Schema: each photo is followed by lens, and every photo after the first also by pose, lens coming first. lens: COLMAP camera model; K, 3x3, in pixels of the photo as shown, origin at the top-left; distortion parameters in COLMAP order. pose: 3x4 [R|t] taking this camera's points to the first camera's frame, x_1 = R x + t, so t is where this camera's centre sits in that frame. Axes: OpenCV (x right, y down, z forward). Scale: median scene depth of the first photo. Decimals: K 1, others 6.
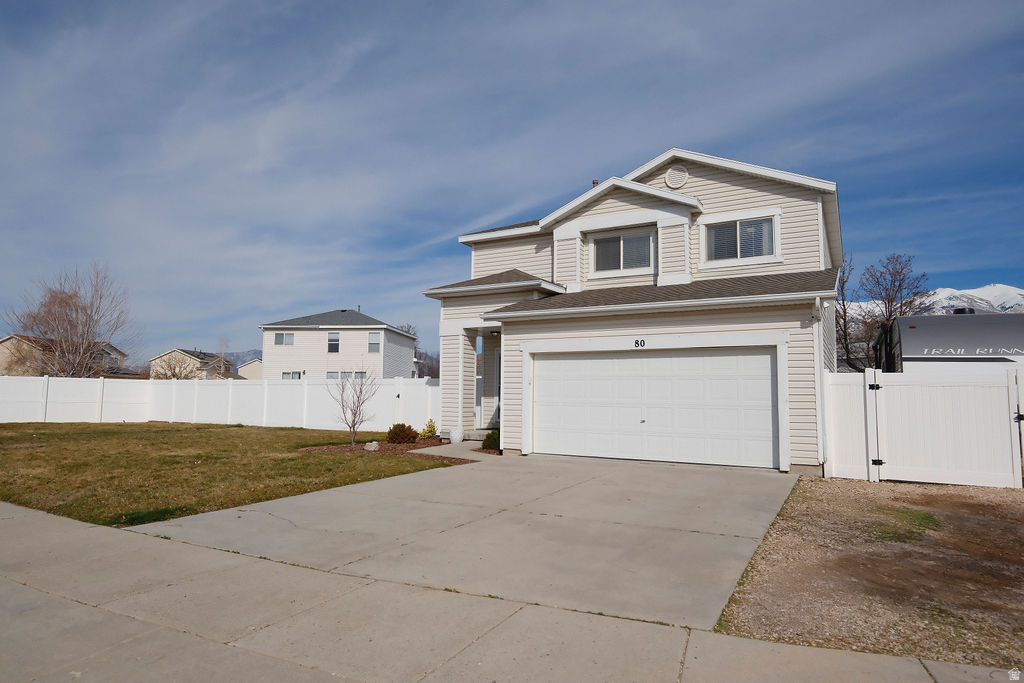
lens RADIAL K [[613.6, 0, 517.6], [0, 613.6, 340.0], [0, 0, 1]] dist [0.003912, 0.000907]
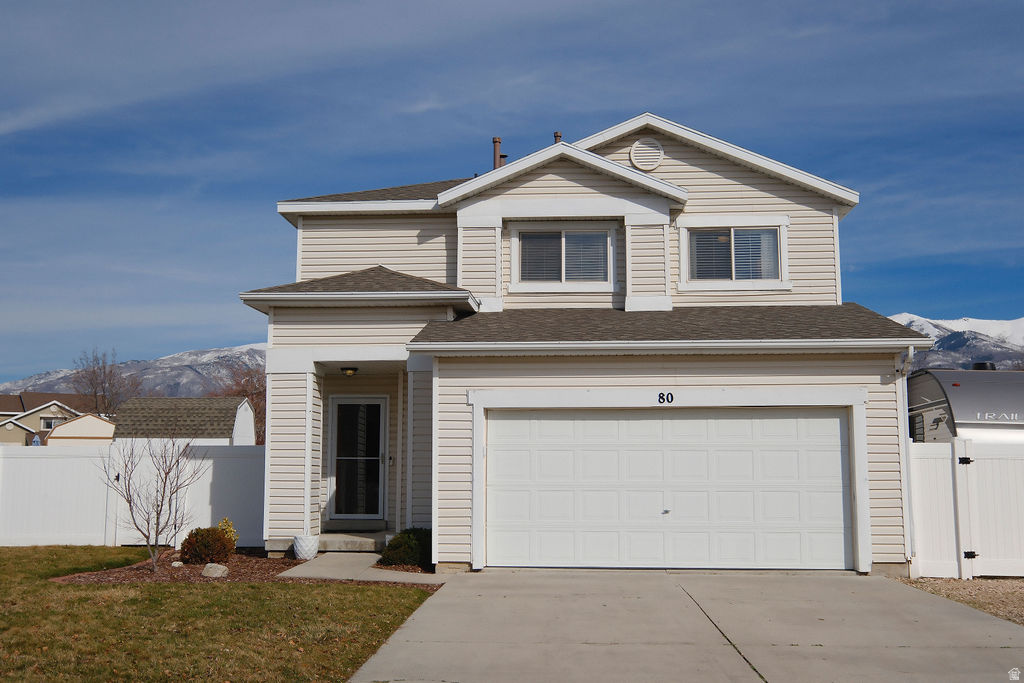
lens RADIAL K [[1035.3, 0, 503.3], [0, 1035.3, 343.6], [0, 0, 1]] dist [0.013611, 0.000000]
pose [[0.900599, 0.042625, 0.432557, -0.418696], [-0.030339, 0.998917, -0.035269, -0.008008], [-0.433592, 0.018640, 0.900917, 0.026867]]
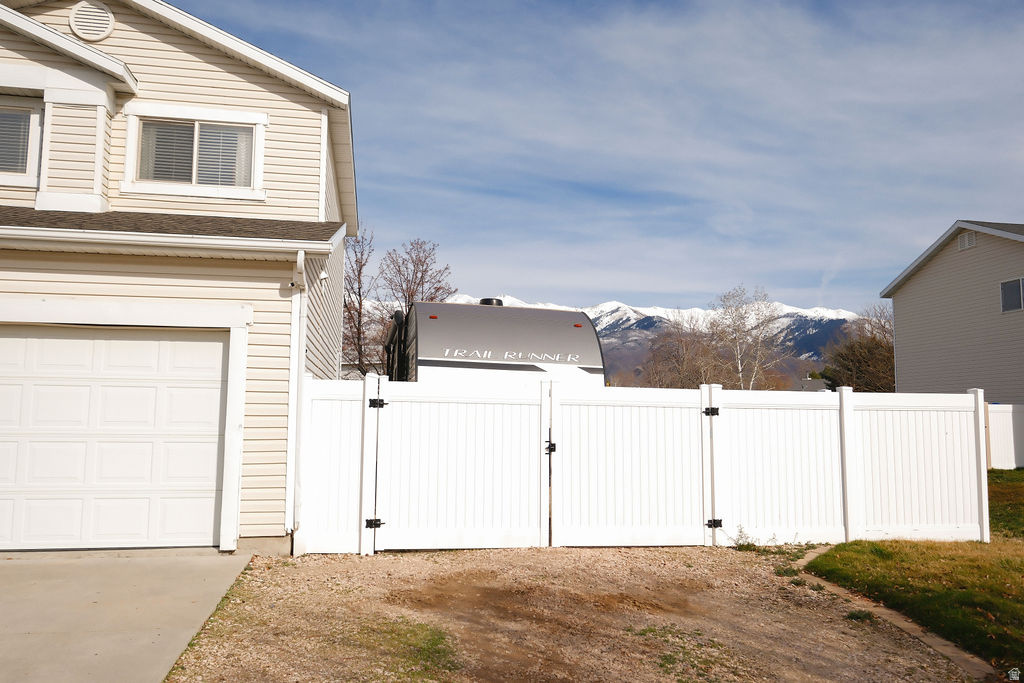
lens RADIAL K [[777.6, 0, 517.9], [0, 777.6, 344.3], [0, 0, 1]] dist [0.006322, 0.000521]
pose [[0.773900, 0.054582, 0.630951, 0.140352], [-0.060255, 0.998106, -0.012436, 0.012944], [-0.630434, -0.028394, 0.775723, 0.220510]]
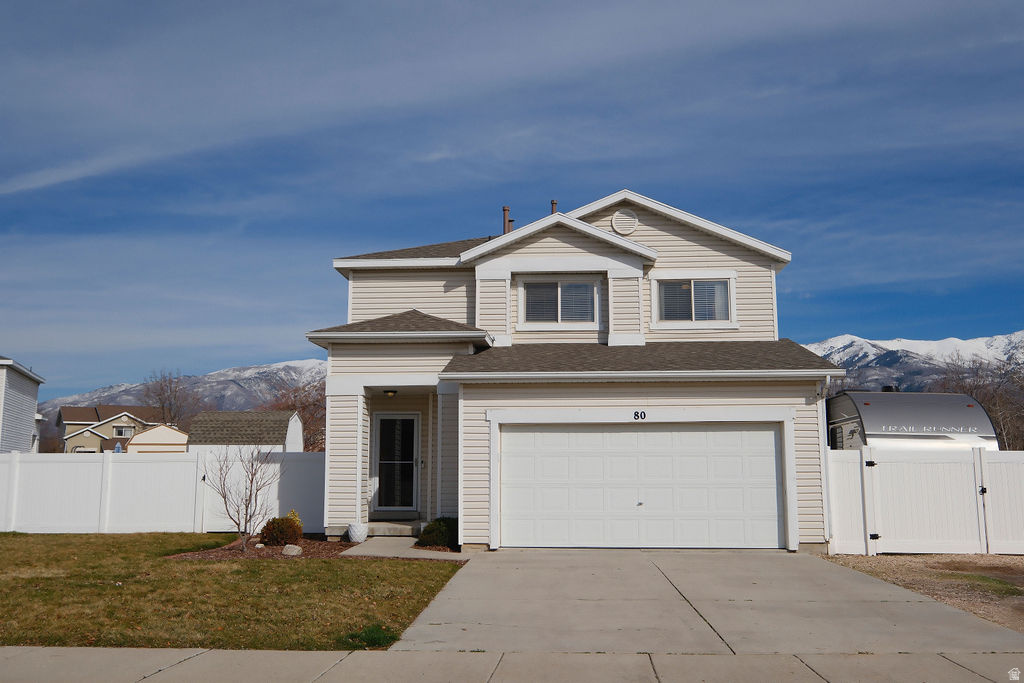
lens RADIAL K [[891.9, 0, 515.0], [0, 891.9, 348.8], [0, 0, 1]] dist [0.011548, 0.013934]
pose [[0.895574, 0.047406, 0.442380, -0.478742], [-0.028871, 0.998404, -0.048543, -0.020415], [-0.443975, 0.030702, 0.895513, -0.070790]]
